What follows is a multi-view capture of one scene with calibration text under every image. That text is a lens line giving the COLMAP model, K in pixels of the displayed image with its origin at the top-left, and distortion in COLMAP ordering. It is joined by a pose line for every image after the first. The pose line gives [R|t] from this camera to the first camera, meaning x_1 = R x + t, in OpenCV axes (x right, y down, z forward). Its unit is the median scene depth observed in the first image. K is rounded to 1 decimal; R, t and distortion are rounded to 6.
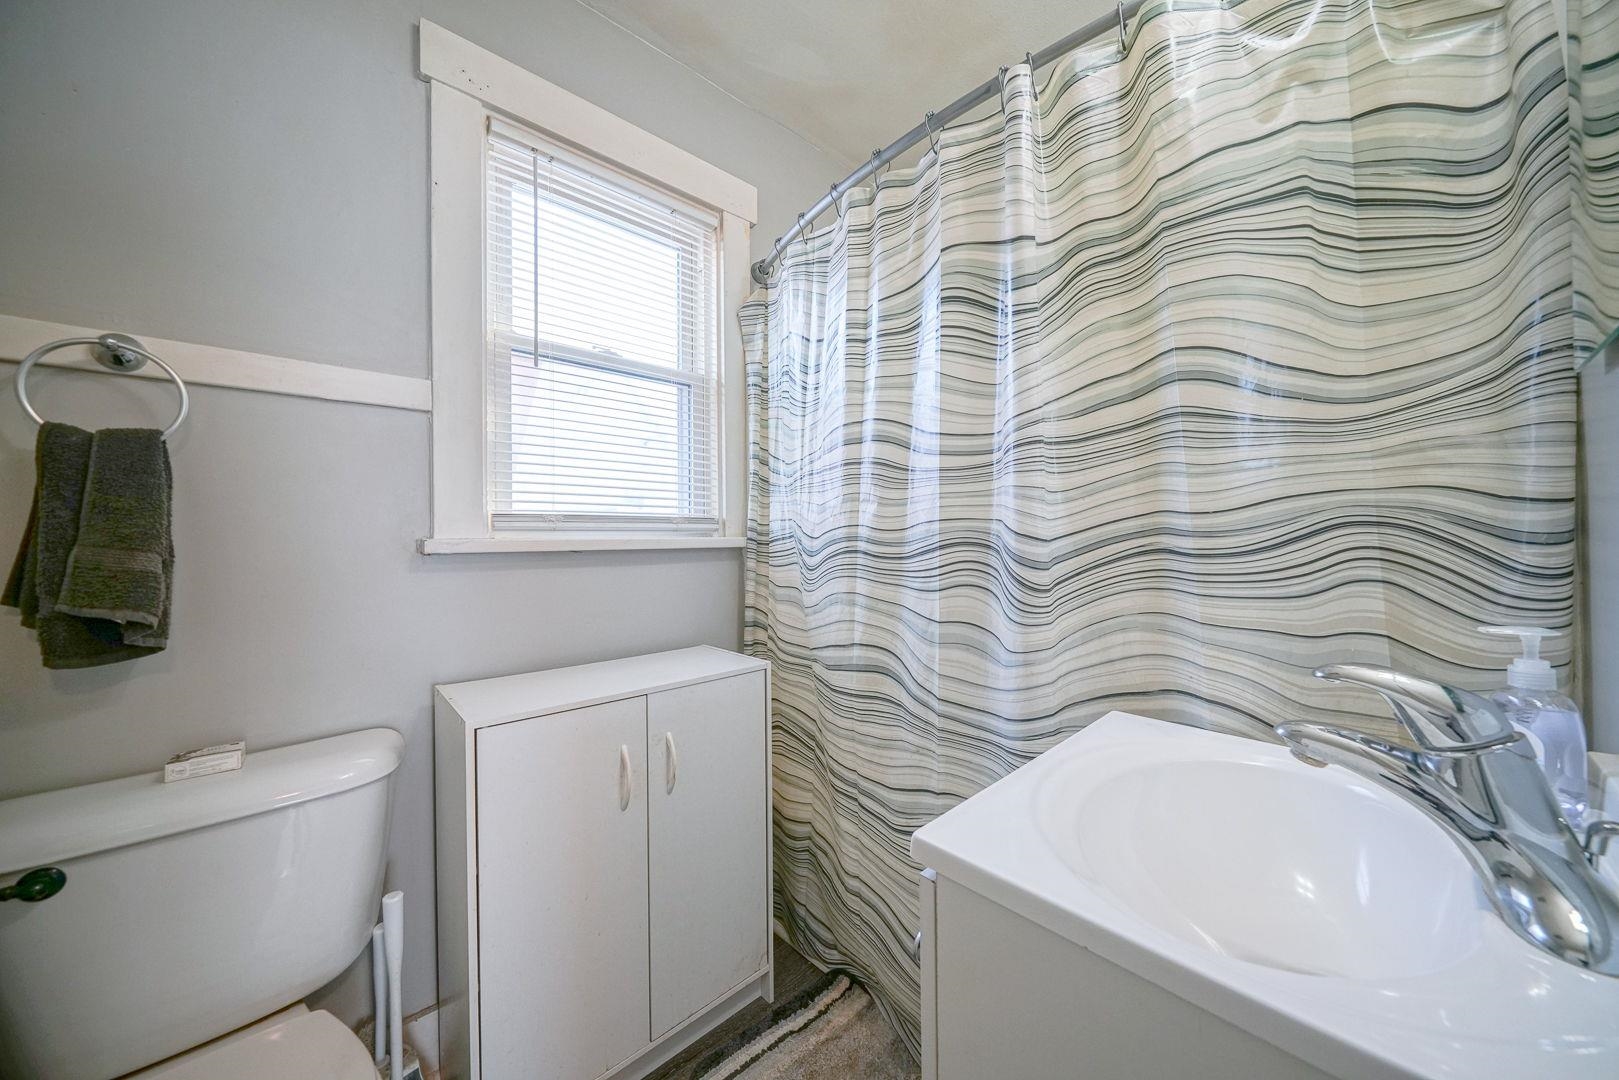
lens RADIAL K [[550.8, 0, 819.5], [0, 550.8, 540.5], [0, 0, 1]] dist [-0.007435, 0.000706]
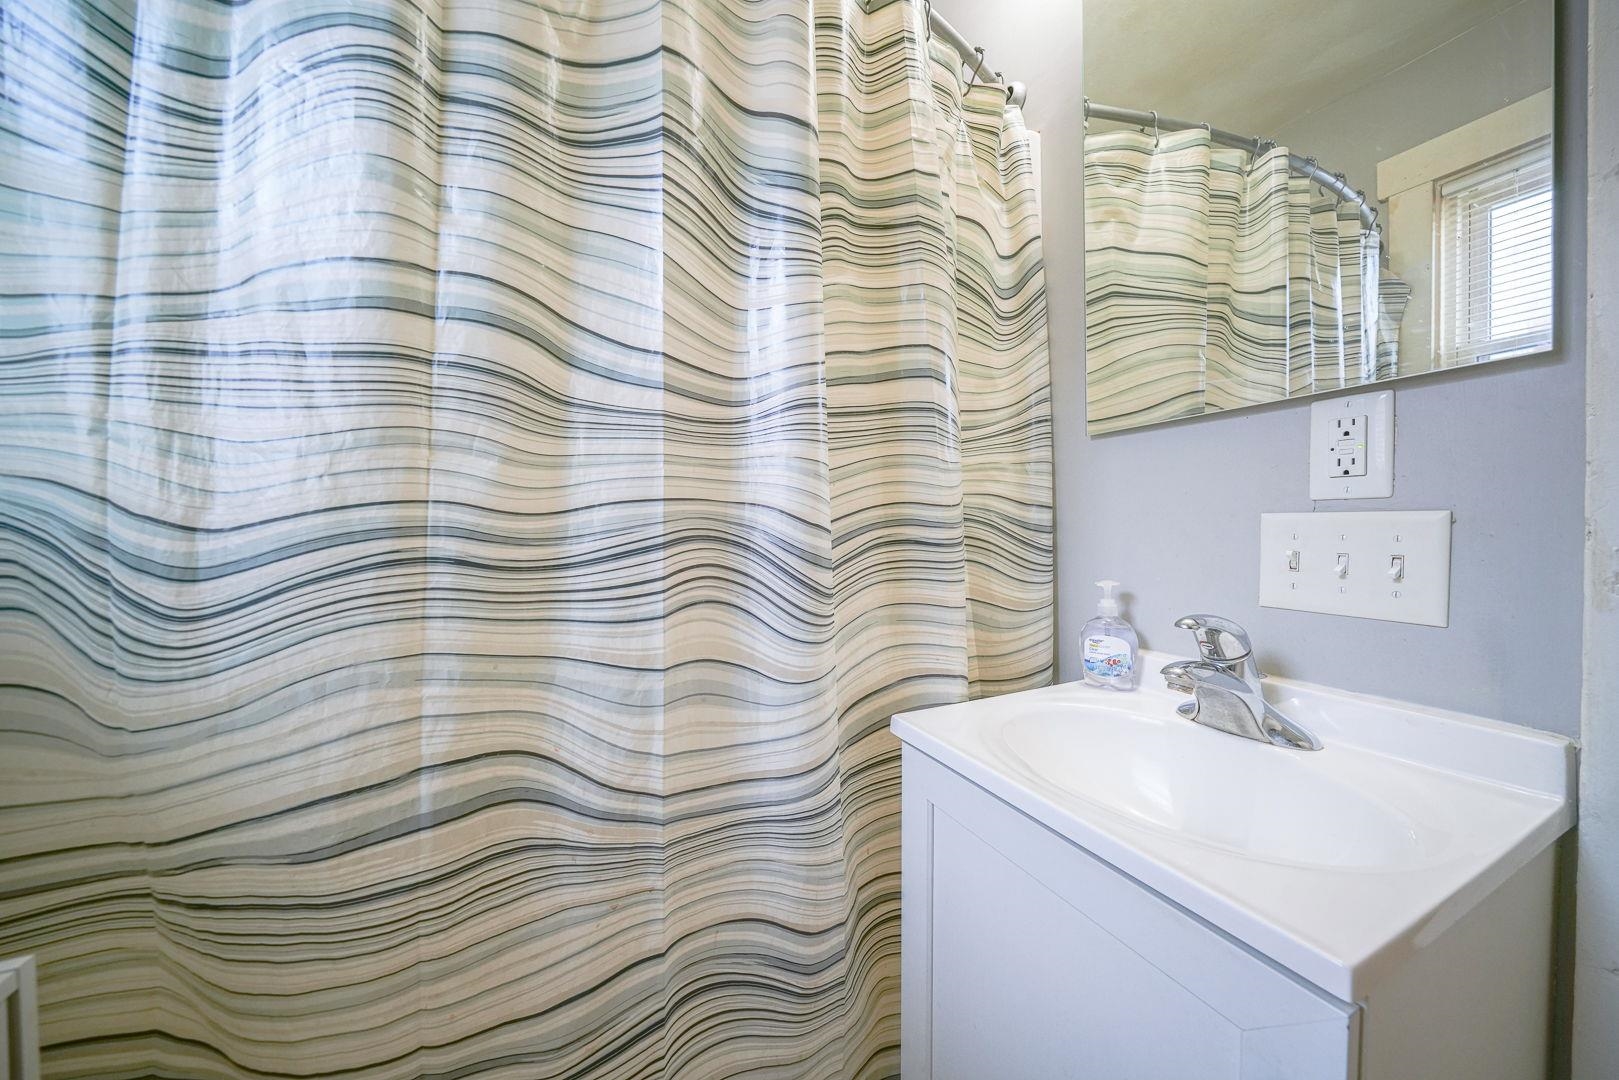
lens RADIAL K [[550.8, 0, 813.6], [0, 550.8, 537.3], [0, 0, 1]] dist [-0.007435, 0.000706]
pose [[0.299283, -0.013454, 0.954070, -0.301881], [0.005451, 0.999908, 0.012390, -0.002207], [-0.954149, 0.001493, 0.299329, 0.660014]]
